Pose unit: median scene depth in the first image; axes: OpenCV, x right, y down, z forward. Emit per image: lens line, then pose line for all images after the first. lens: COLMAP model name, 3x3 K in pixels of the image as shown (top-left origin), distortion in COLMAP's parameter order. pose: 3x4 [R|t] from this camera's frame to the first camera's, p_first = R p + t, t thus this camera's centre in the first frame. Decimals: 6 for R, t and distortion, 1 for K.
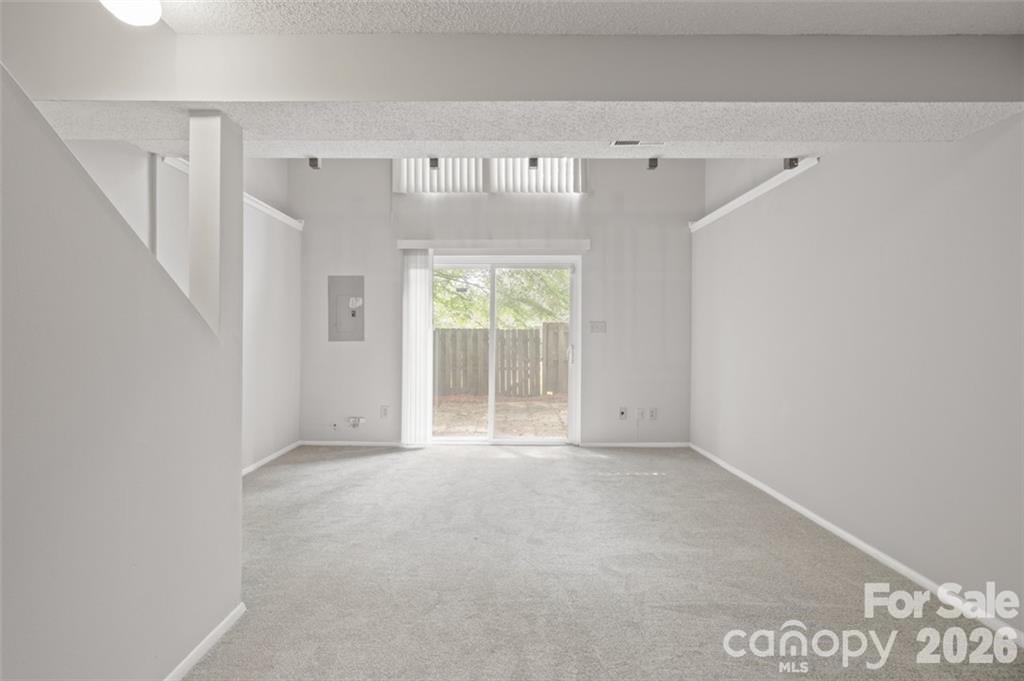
lens RADIAL K [[443.8, 0, 505.9], [0, 443.8, 336.2], [0, 0, 1]] dist [-0.003552, 0.000009]
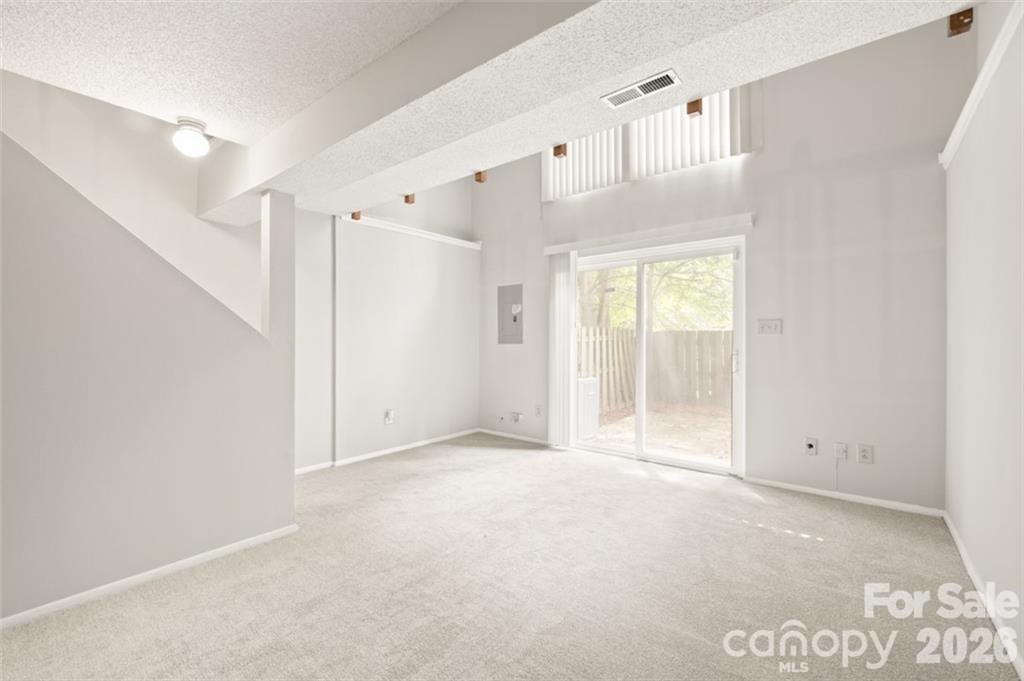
lens RADIAL K [[443.8, 0, 499.8], [0, 443.8, 339.6], [0, 0, 1]] dist [-0.003552, 0.000009]
pose [[0.766634, -0.002041, -0.642082, 0.339723], [0.001527, 0.999998, -0.001355, 0.001878], [0.642083, 0.000058, 0.766635, 0.130572]]
